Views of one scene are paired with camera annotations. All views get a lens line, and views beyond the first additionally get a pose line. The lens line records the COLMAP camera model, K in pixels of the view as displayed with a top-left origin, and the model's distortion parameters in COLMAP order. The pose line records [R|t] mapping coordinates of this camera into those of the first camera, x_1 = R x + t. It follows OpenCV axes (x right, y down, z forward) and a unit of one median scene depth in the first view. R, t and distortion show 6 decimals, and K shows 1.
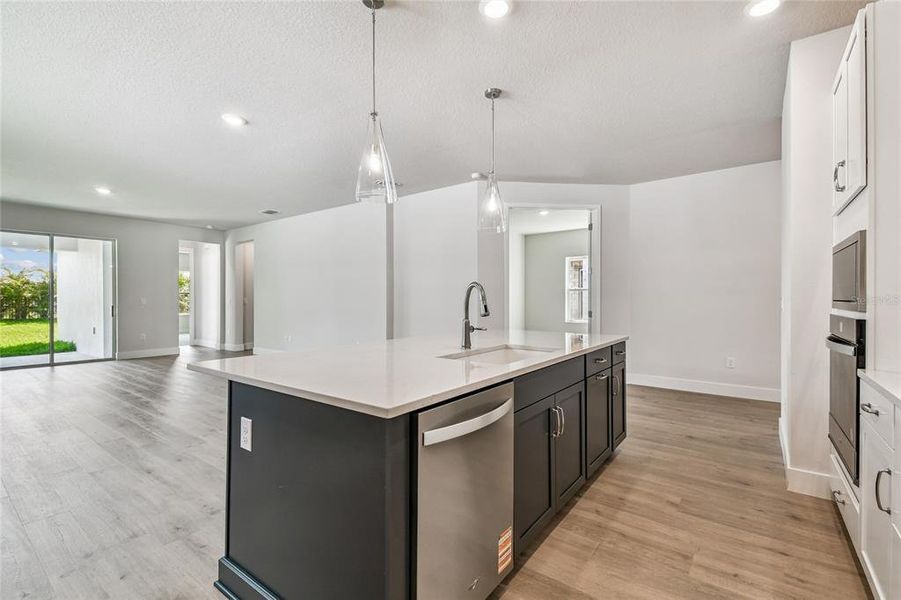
lens RADIAL K [[400.4, 0, 446.2], [0, 400.4, 298.6], [0, 0, 1]] dist [0.016056, -0.000273]
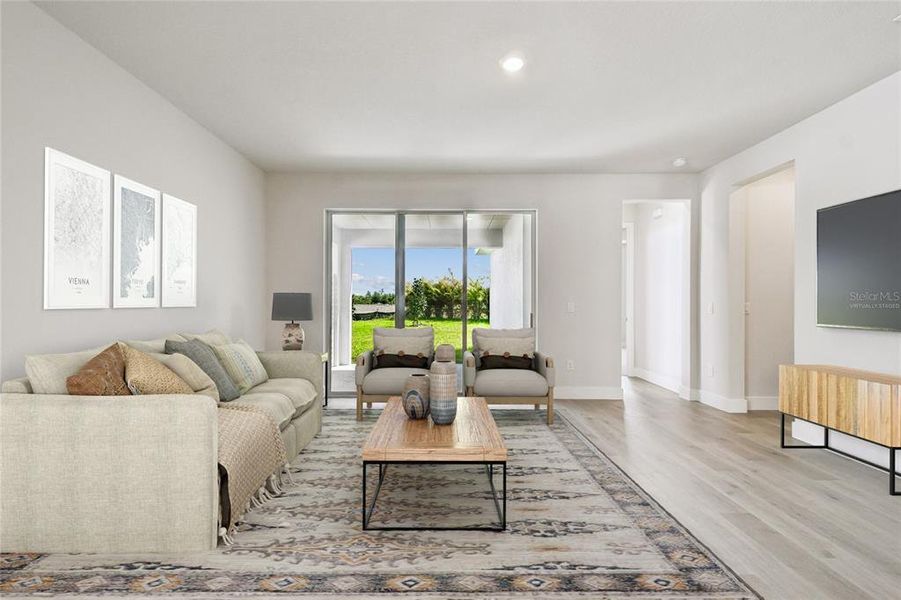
lens RADIAL K [[400.4, 0, 446.2], [0, 400.4, 298.6], [0, 0, 1]] dist [0.016056, -0.000273]
pose [[0.613405, -0.005763, -0.789748, -0.887089], [-0.001692, 0.999961, -0.008611, -0.001755], [0.789767, 0.006618, 0.613371, 1.099935]]
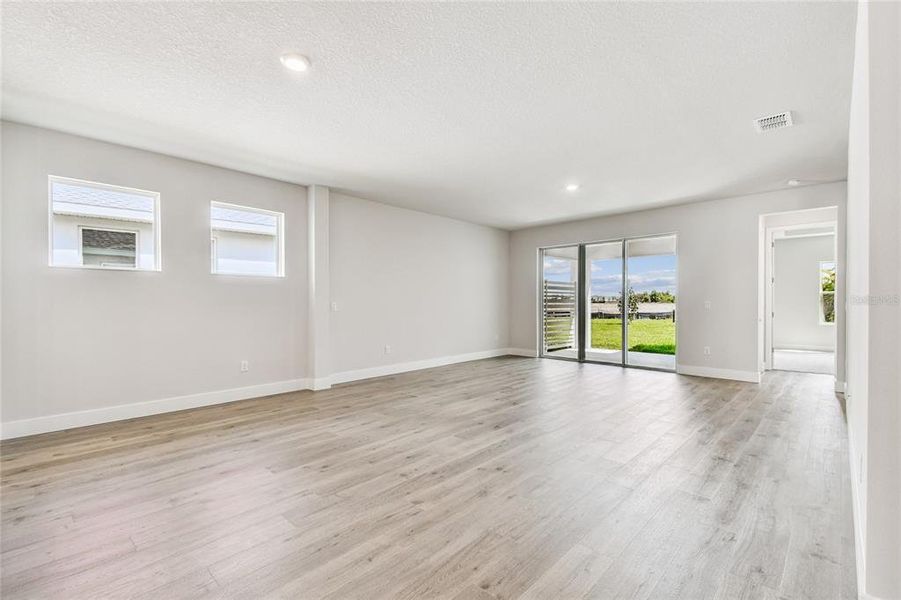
lens RADIAL K [[400.4, 0, 446.2], [0, 400.4, 298.6], [0, 0, 1]] dist [0.016056, -0.000273]
pose [[-0.117402, -0.008266, -0.993050, 0.186091], [0.001818, 0.999962, -0.008538, 0.000229], [0.993083, -0.002807, -0.117382, 1.343038]]
